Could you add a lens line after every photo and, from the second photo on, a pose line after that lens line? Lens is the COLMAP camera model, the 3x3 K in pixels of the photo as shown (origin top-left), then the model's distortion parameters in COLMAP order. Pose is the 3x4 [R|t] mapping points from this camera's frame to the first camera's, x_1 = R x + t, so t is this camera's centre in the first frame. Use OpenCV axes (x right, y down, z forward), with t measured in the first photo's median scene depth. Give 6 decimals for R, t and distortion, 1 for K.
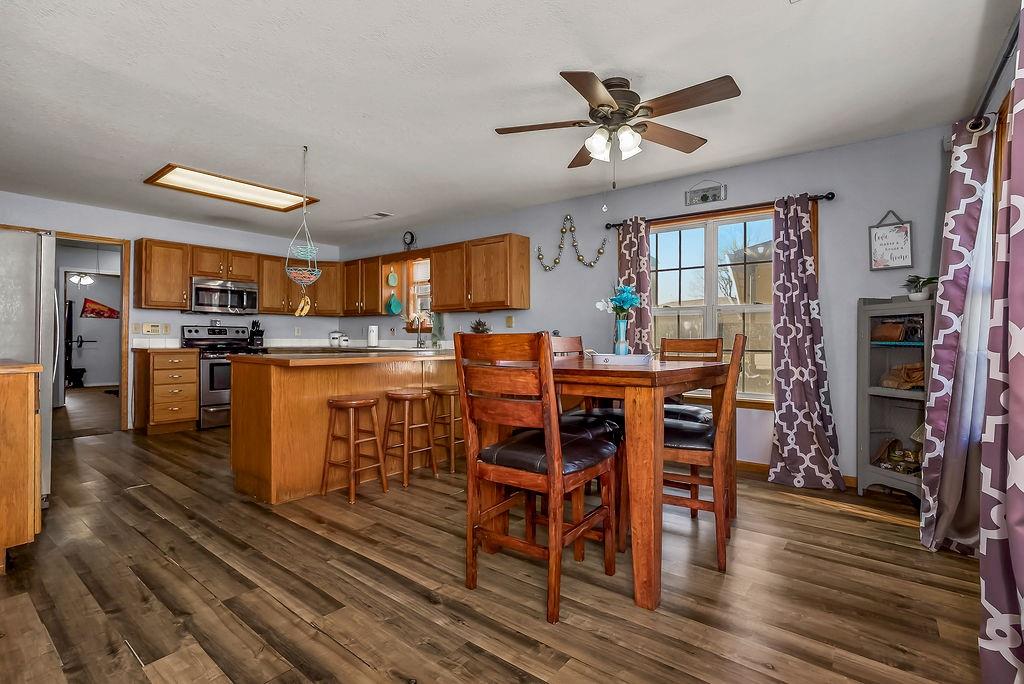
lens RADIAL K [[480.2, 0, 509.8], [0, 480.2, 340.1], [0, 0, 1]] dist [-0.040734, 0.019957]
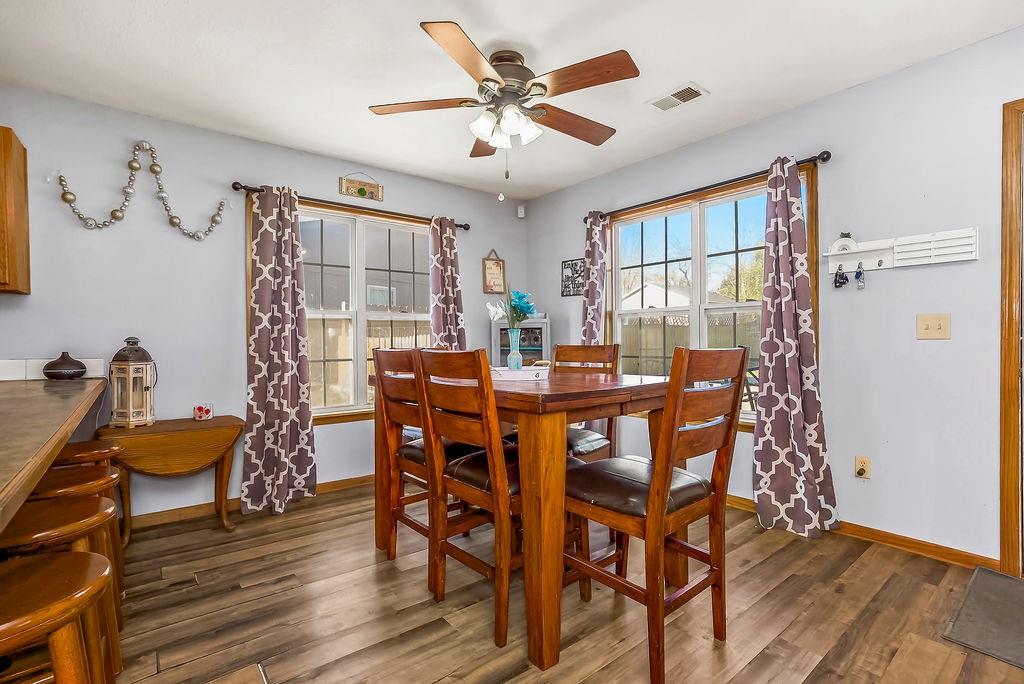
lens RADIAL K [[480.2, 0, 509.8], [0, 480.2, 344.4], [0, 0, 1]] dist [-0.040734, 0.019957]
pose [[0.220389, -0.016898, 0.975266, -0.390083], [0.011913, 0.999822, 0.014631, -0.016731], [-0.975339, 0.008393, 0.220551, 0.488567]]
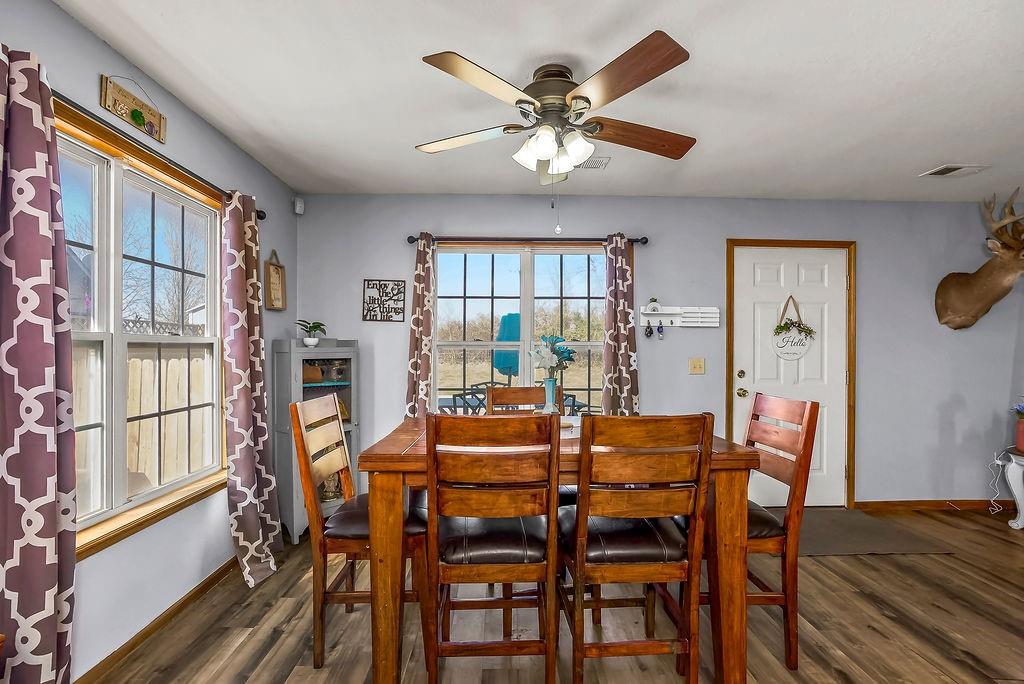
lens RADIAL K [[480.2, 0, 507.5], [0, 480.2, 349.2], [0, 0, 1]] dist [-0.040734, 0.019957]
pose [[-0.640863, -0.011801, 0.767564, -0.200768], [-0.006573, 0.999930, 0.009886, -0.060208], [-0.767627, 0.001290, -0.640896, 0.945108]]
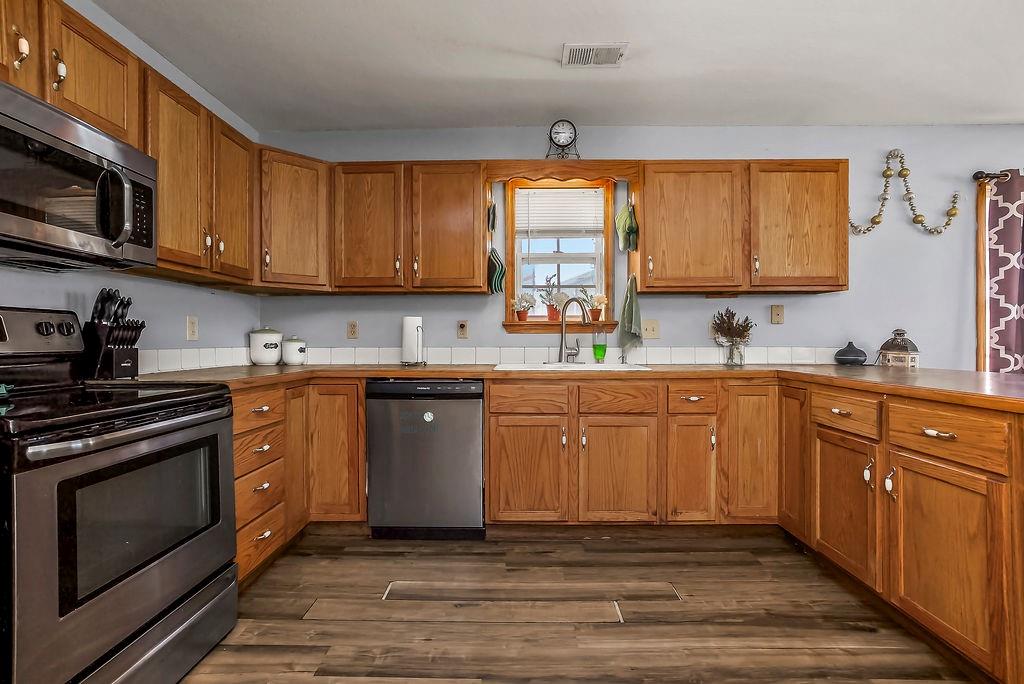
lens RADIAL K [[480.2, 0, 509.2], [0, 480.2, 341.2], [0, 0, 1]] dist [-0.040734, 0.019957]
pose [[0.796121, -0.010305, 0.605049, -0.754946], [0.007555, 0.999946, 0.007090, -0.014599], [-0.605090, -0.001073, 0.796157, 0.908510]]
